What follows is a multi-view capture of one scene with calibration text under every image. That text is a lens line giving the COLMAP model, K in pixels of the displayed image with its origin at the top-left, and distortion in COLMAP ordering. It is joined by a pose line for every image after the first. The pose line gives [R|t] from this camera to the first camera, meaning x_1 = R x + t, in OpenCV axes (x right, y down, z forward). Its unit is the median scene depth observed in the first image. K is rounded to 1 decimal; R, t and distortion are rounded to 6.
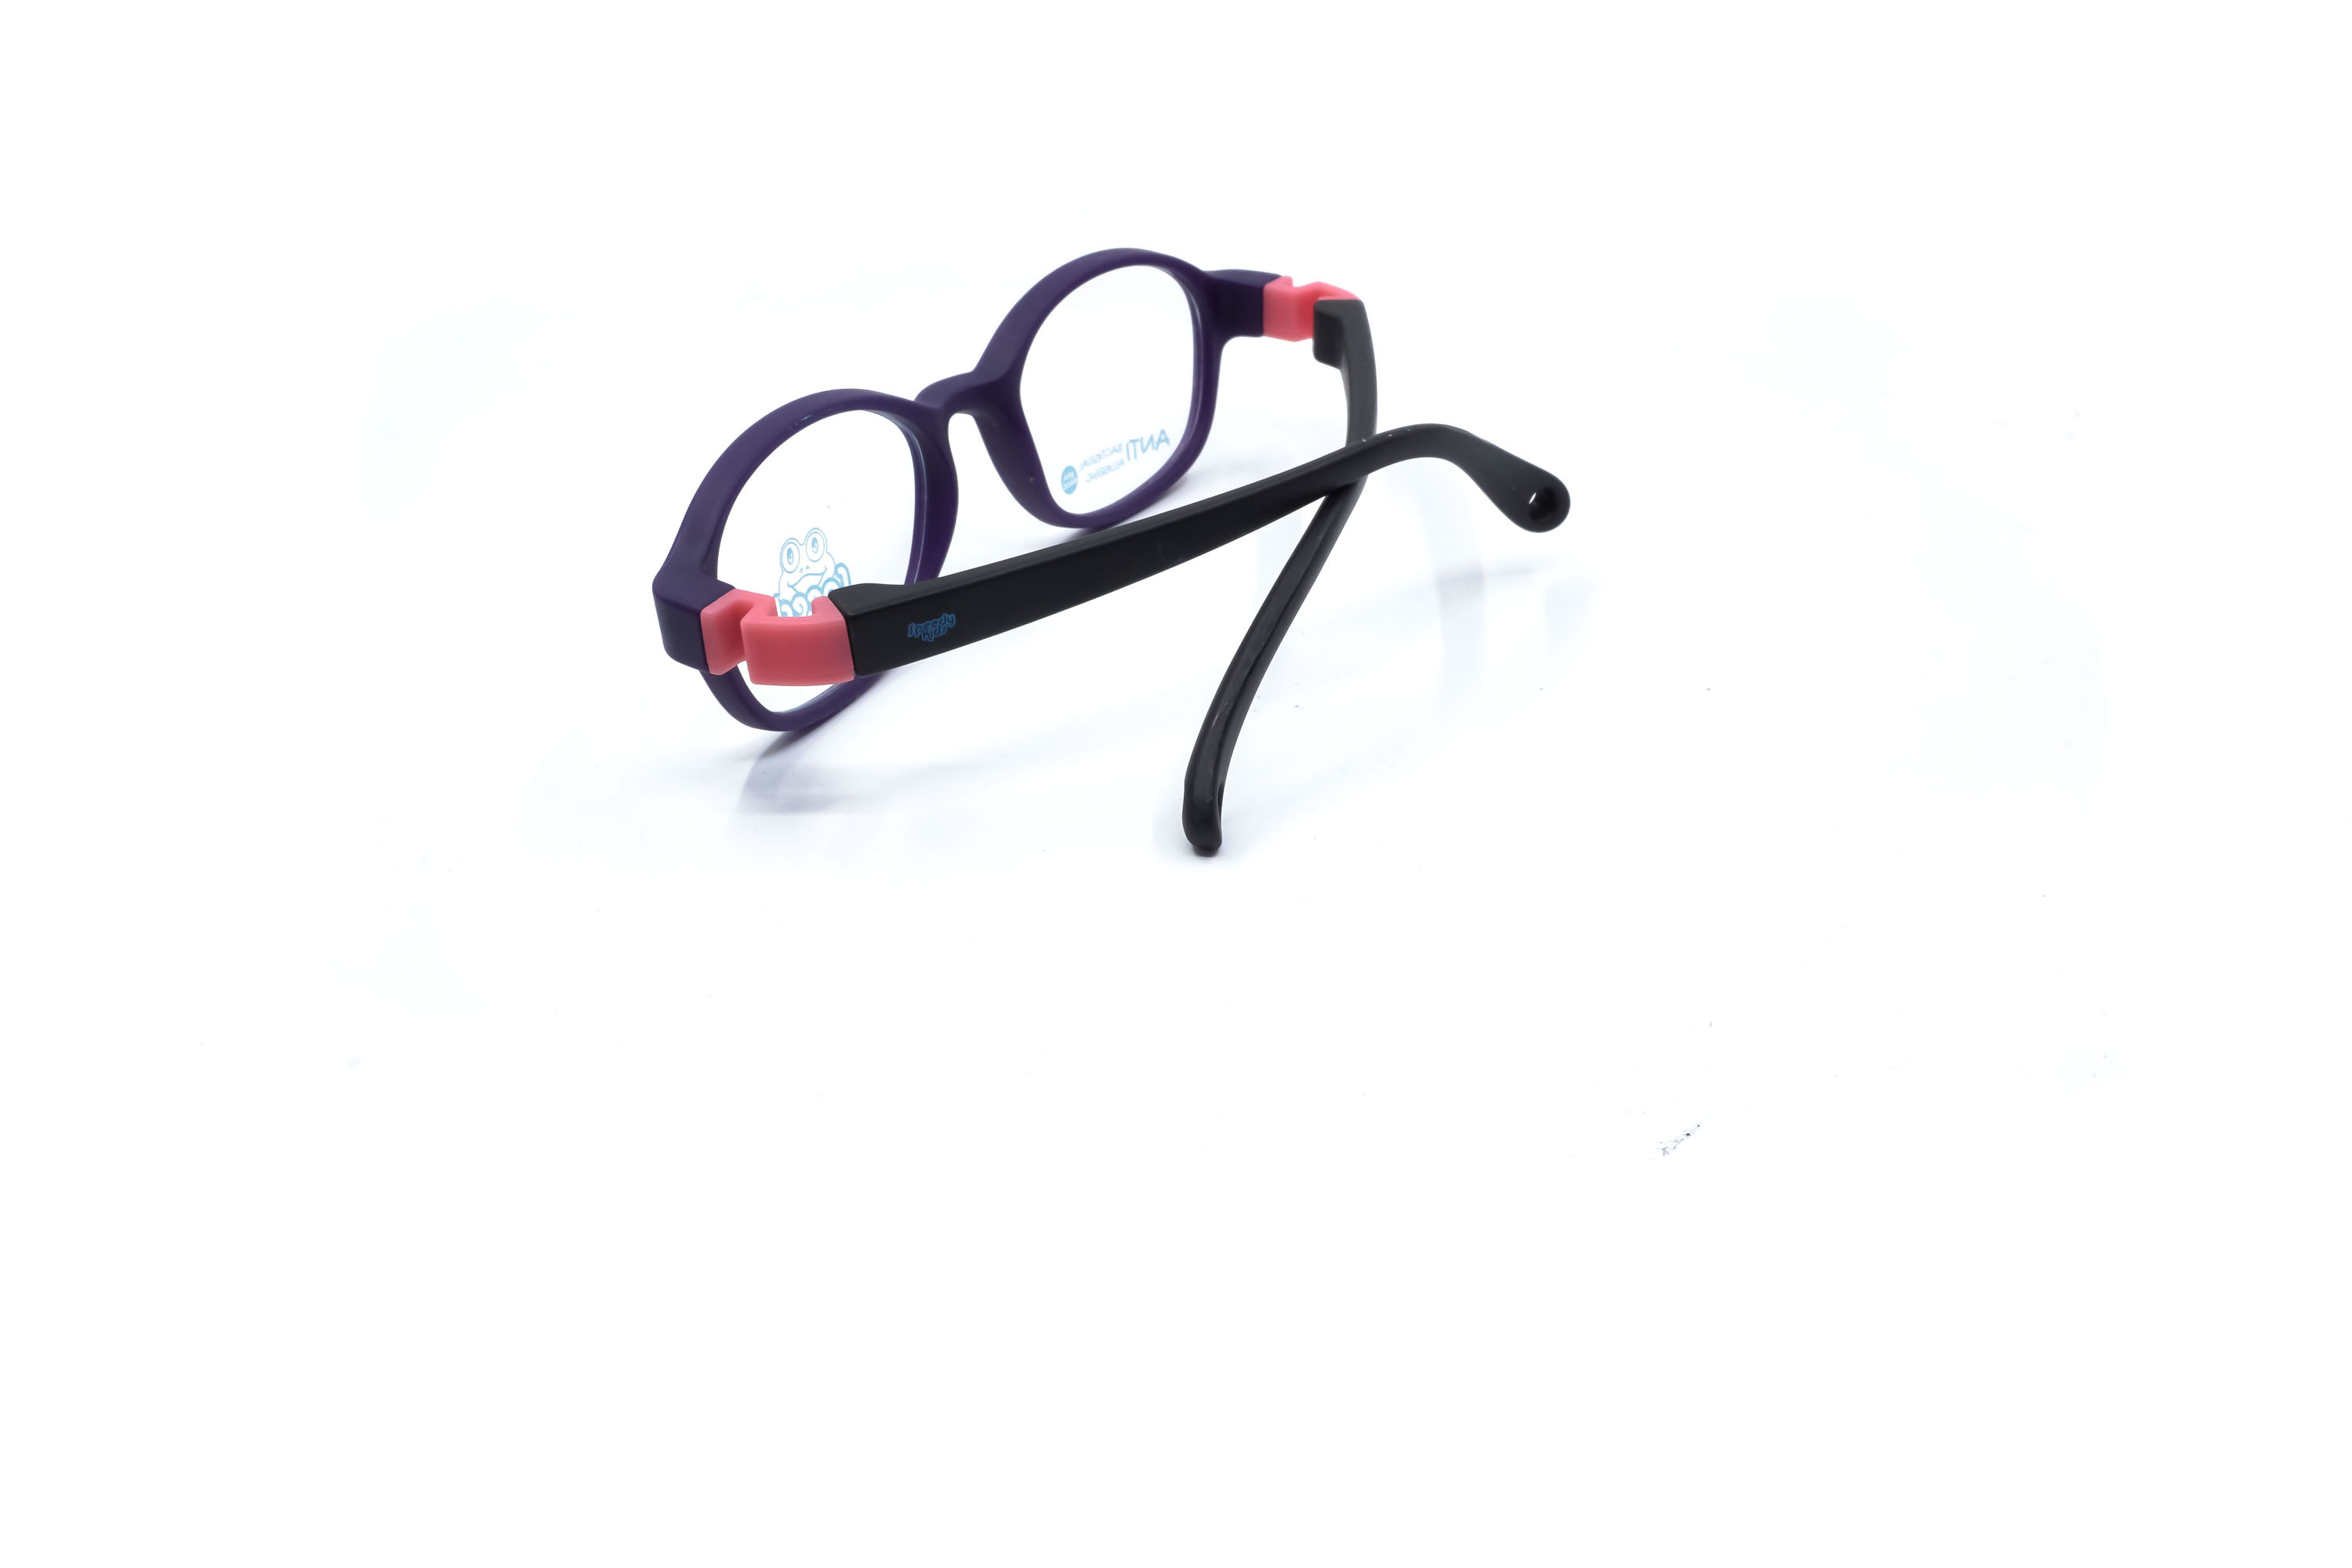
lens RADIAL K [[2397.4, 0, 1216.8], [0, 2397.4, 783.1], [0, 0, 1]] dist [0.006464, -0.003186]
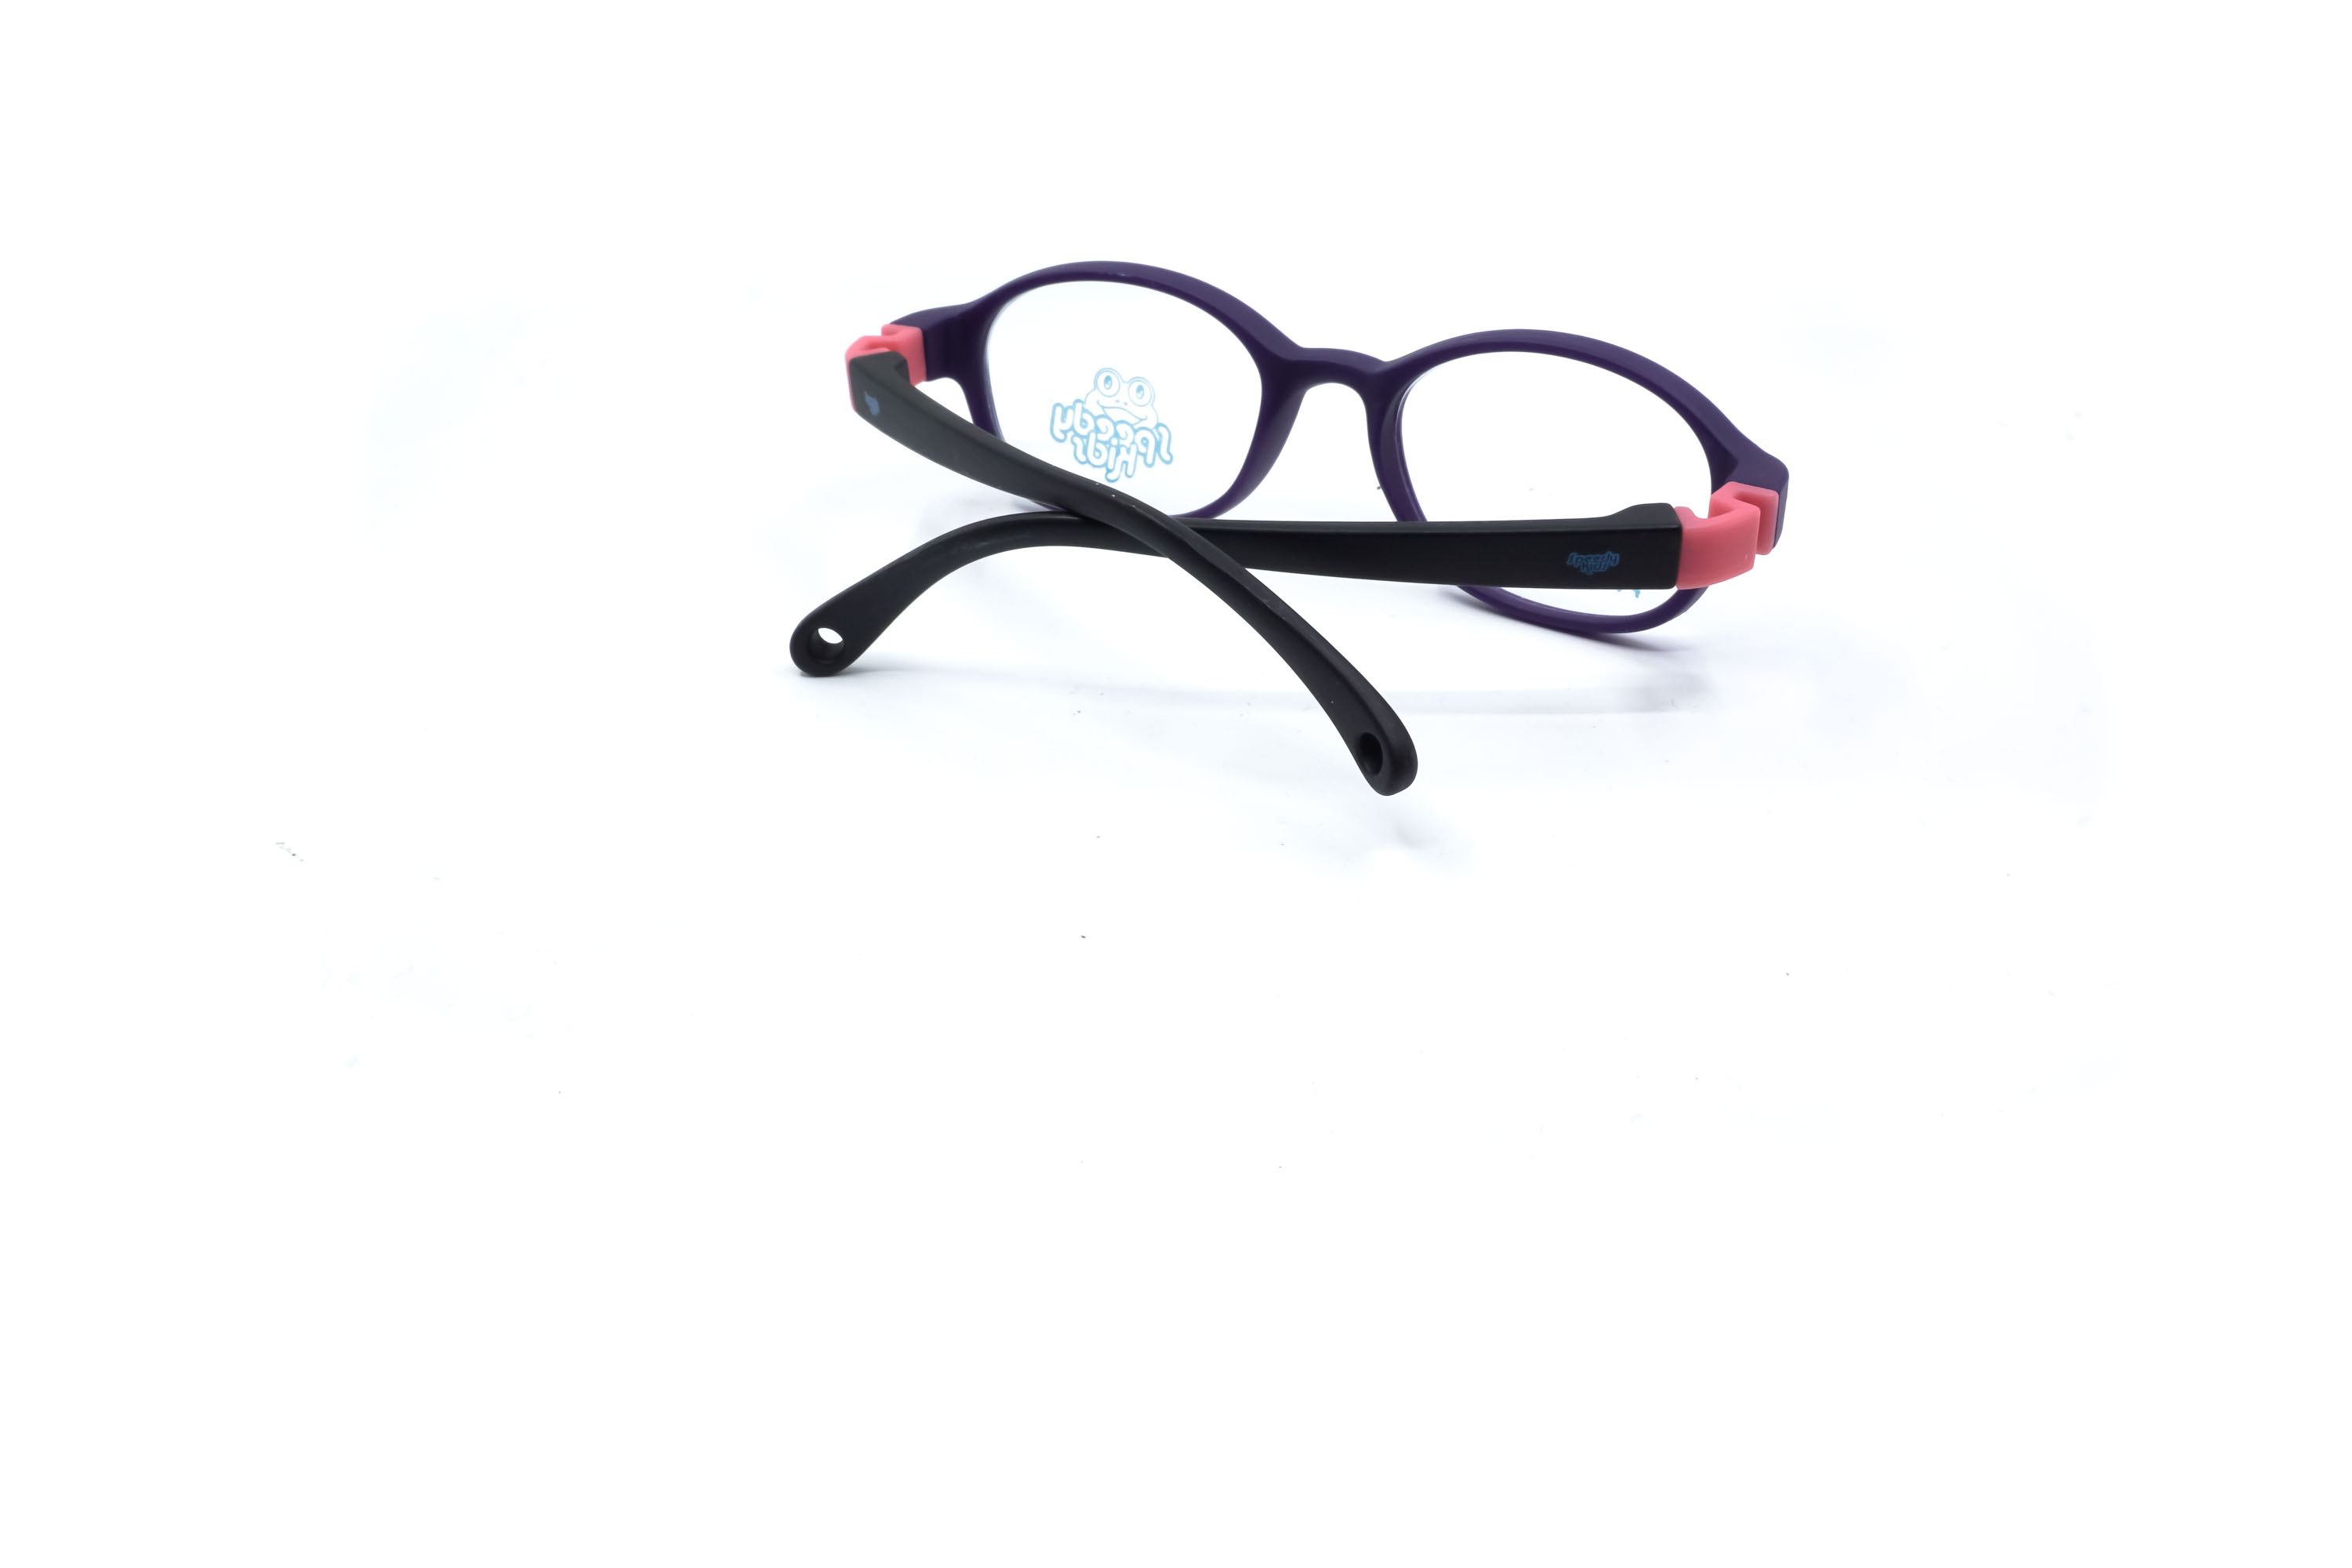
lens RADIAL K [[2397.4, 0, 1216.8], [0, 2397.4, 783.1], [0, 0, 1]] dist [0.006464, -0.003186]
pose [[-0.005682, 0.500592, -0.865664, 0.861921], [-0.484610, 0.755853, 0.440272, -0.451393], [0.874712, 0.422012, 0.238297, 0.789475]]
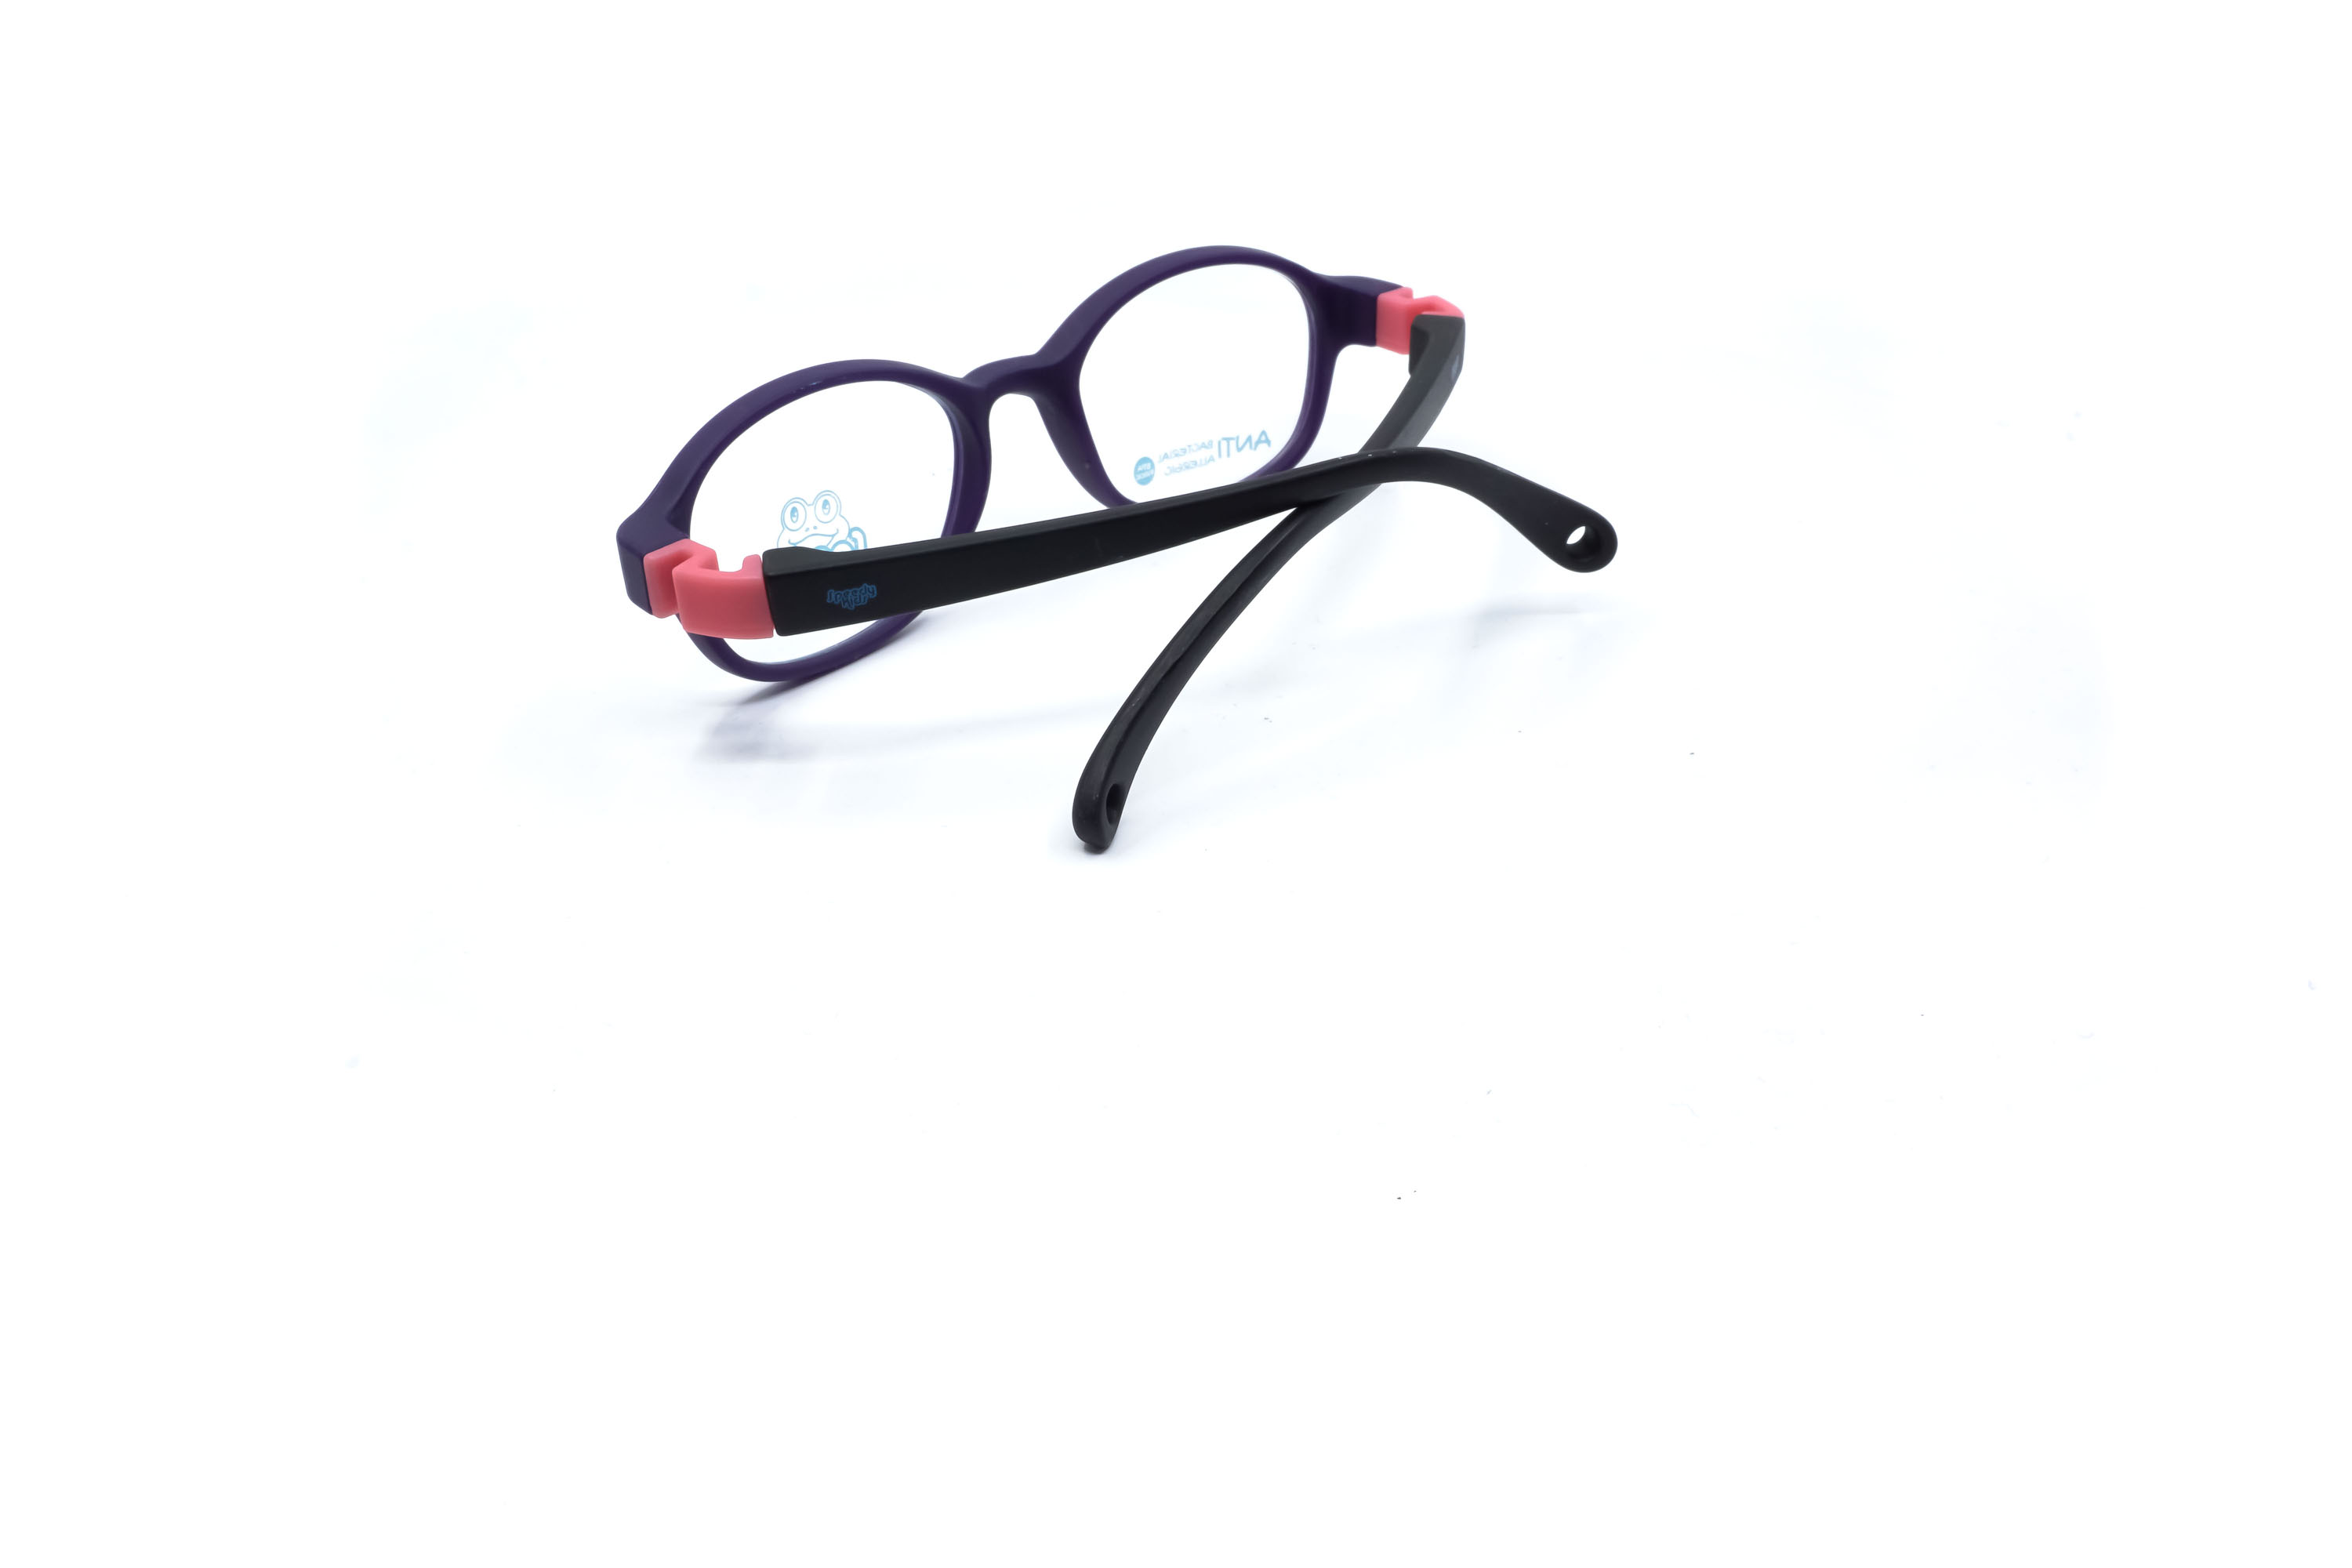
lens RADIAL K [[2397.4, 0, 1216.8], [0, 2397.4, 783.1], [0, 0, 1]] dist [0.006464, -0.003186]
pose [[0.966240, 0.127685, -0.223778, 0.227280], [-0.127038, 0.991746, 0.017349, -0.019363], [0.224146, 0.011665, 0.974486, 0.030638]]
